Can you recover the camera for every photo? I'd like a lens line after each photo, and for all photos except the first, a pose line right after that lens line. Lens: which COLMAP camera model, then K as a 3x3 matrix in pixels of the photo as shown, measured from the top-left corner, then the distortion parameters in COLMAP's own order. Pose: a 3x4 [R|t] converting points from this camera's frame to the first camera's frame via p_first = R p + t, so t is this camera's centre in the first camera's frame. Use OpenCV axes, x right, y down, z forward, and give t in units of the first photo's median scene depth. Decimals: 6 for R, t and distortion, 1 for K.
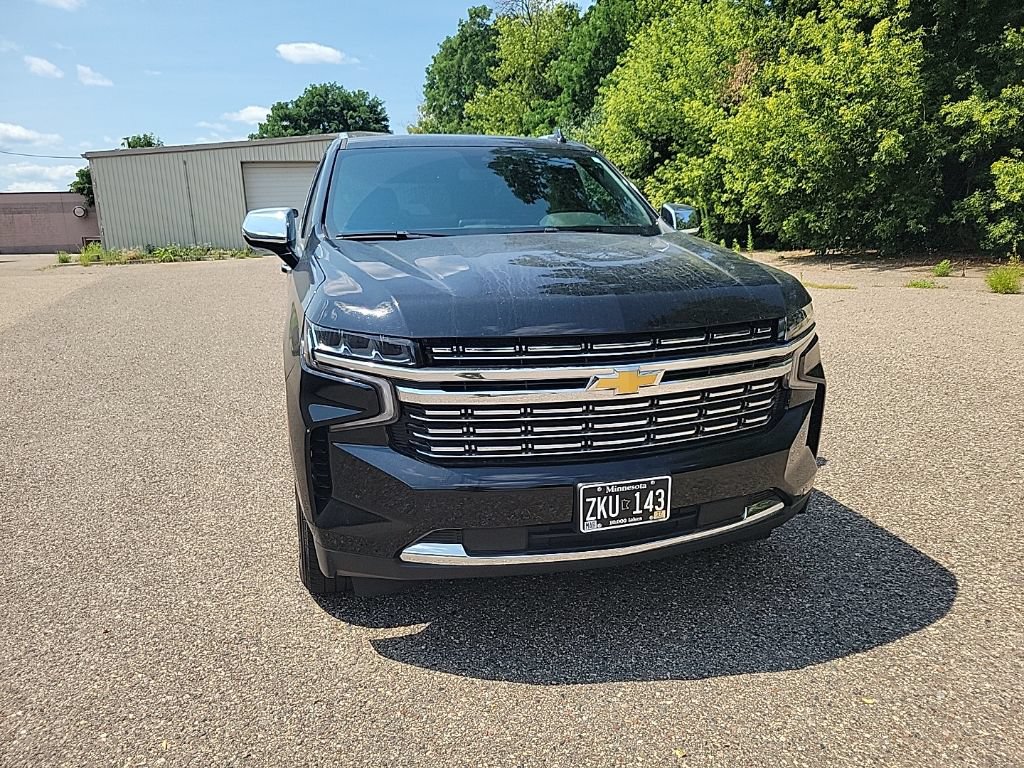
lens RADIAL K [[771.3, 0, 524.0], [0, 771.3, 383.3], [0, 0, 1]] dist [0.051692, -0.034470]
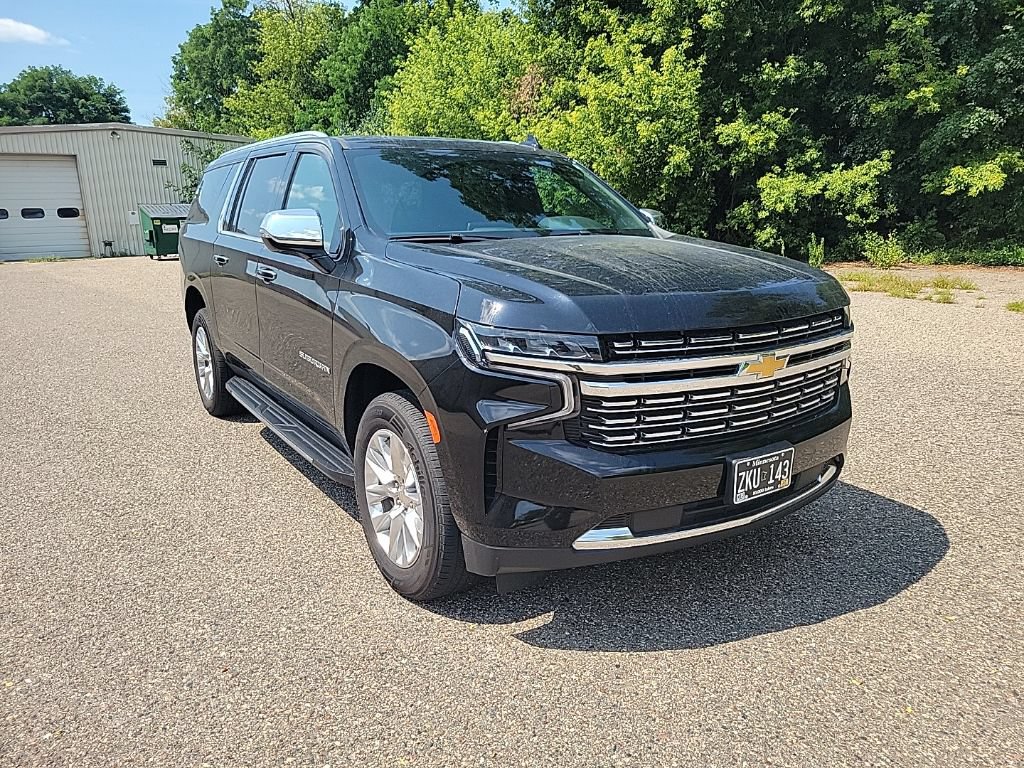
lens RADIAL K [[771.3, 0, 524.0], [0, 771.3, 383.3], [0, 0, 1]] dist [0.051692, -0.034470]
pose [[0.954718, -0.054802, 0.292420, -0.358604], [0.056389, 0.998404, 0.003006, -0.000428], [-0.292118, 0.013620, 0.956285, 0.014964]]
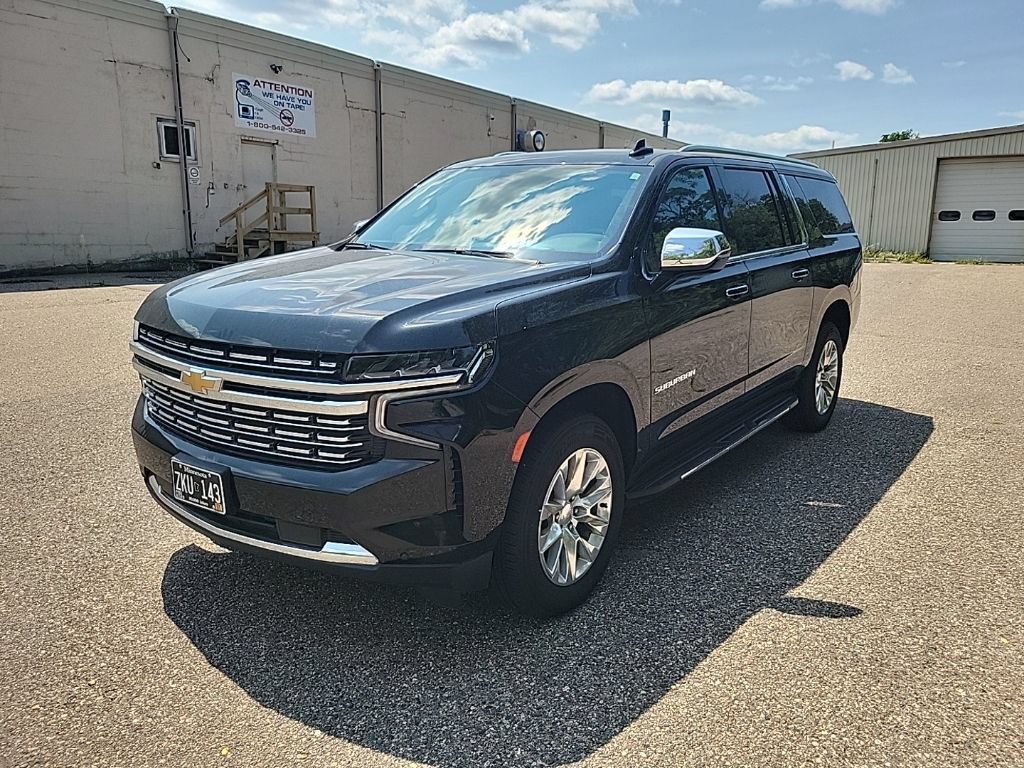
lens RADIAL K [[799.9, 0, 531.4], [0, 799.9, 379.9], [0, 0, 1]] dist [0.053736, -0.037331]
pose [[0.621238, 0.186606, -0.761079, 0.907642], [-0.192833, 0.977771, 0.082334, -0.133158], [0.759525, 0.095612, 0.643413, 0.403549]]
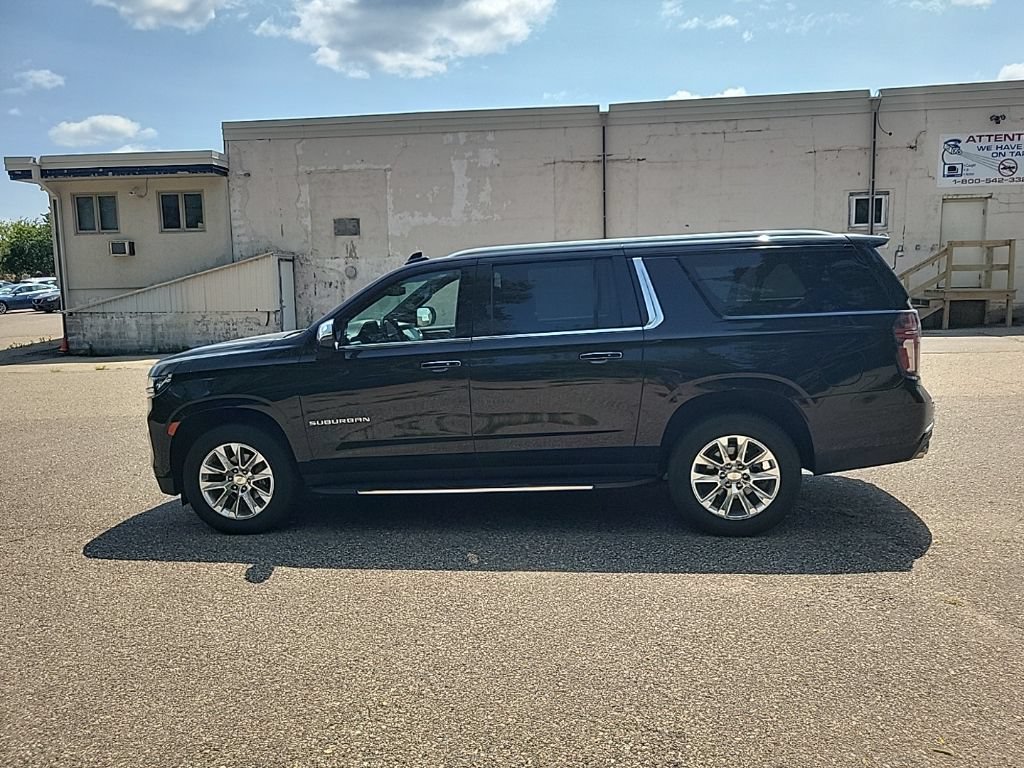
lens RADIAL K [[805.5, 0, 528.8], [0, 805.5, 381.5], [0, 0, 1]] dist [0.044432, -0.034431]
pose [[-0.418905, 0.150839, -0.895414, 1.451837], [-0.146213, 0.962033, 0.230465, -0.566176], [0.896181, 0.227464, -0.380946, 2.122346]]
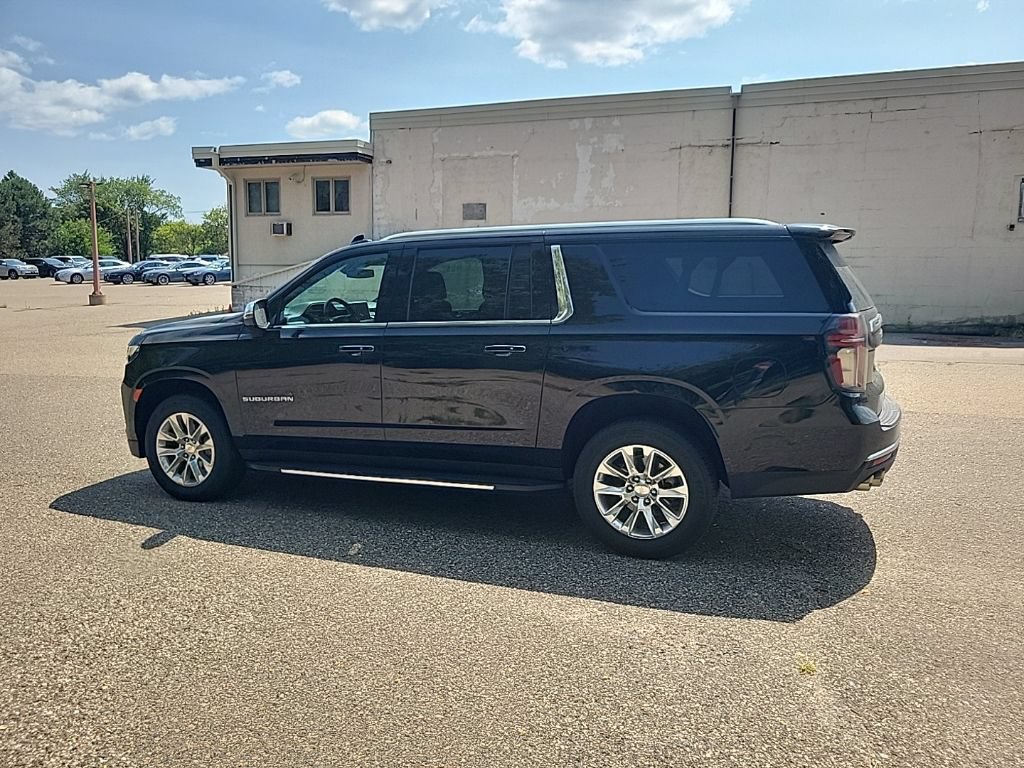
lens RADIAL K [[801.8, 0, 509.3], [0, 801.8, 356.3], [0, 0, 1]] dist [0.049990, -0.043346]
pose [[-0.632503, 0.109141, -0.766830, 1.126490], [-0.142636, 0.956679, 0.253811, -0.628939], [0.761312, 0.269914, -0.589535, 2.487875]]
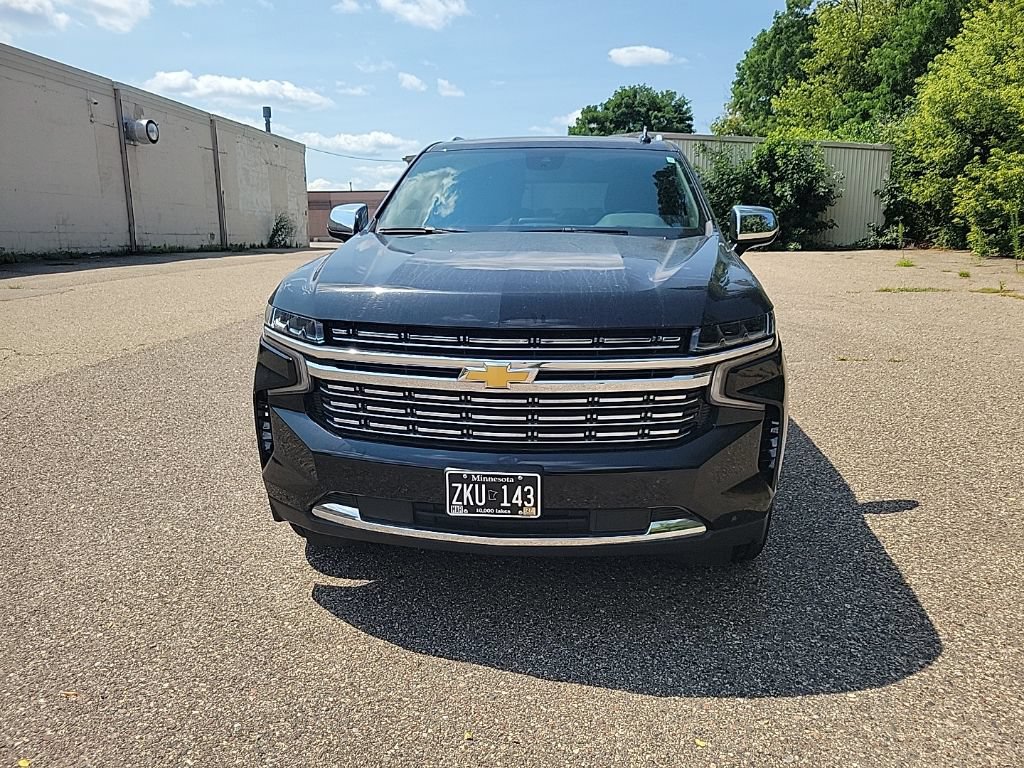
lens RADIAL K [[771.3, 0, 524.0], [0, 771.3, 383.3], [0, 0, 1]] dist [0.051692, -0.034470]
pose [[0.926285, 0.100253, -0.363242, 0.362618], [-0.099964, 0.994797, 0.019643, -0.011215], [0.363322, 0.018116, 0.931488, 0.035478]]
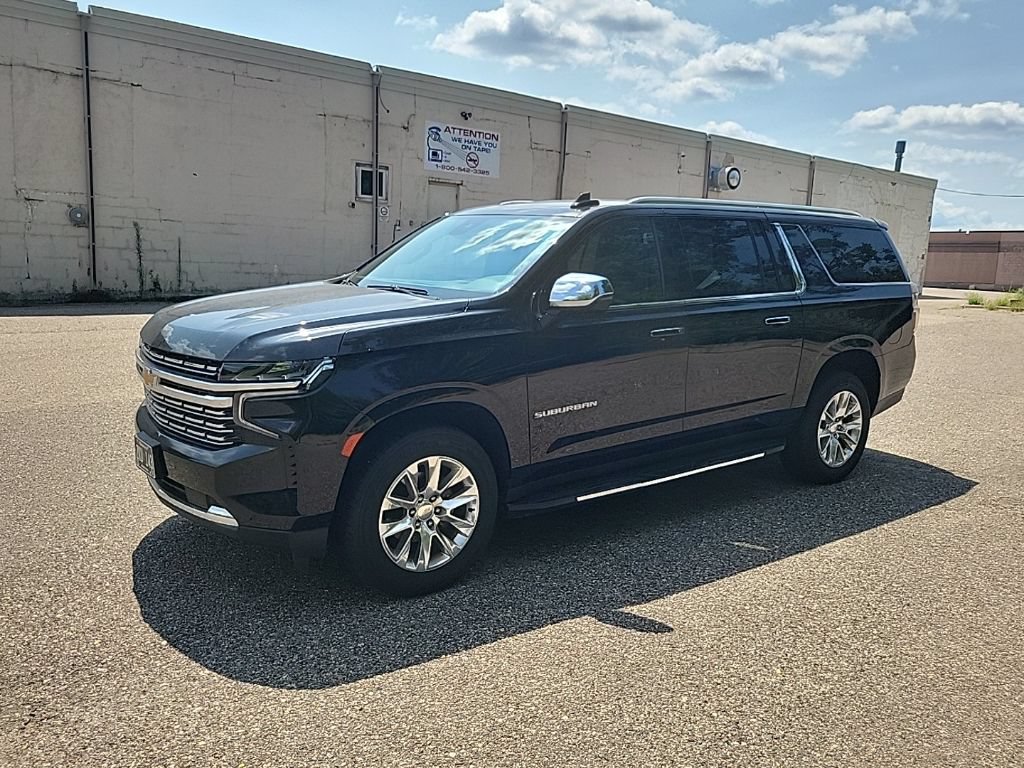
lens RADIAL K [[836.4, 0, 516.3], [0, 836.4, 371.7], [0, 0, 1]] dist [0.043093, -0.019268]
pose [[0.368995, 0.171200, -0.913528, 1.300049], [-0.235972, 0.967940, 0.086083, -0.221595], [0.898977, 0.183803, 0.397563, 0.663319]]
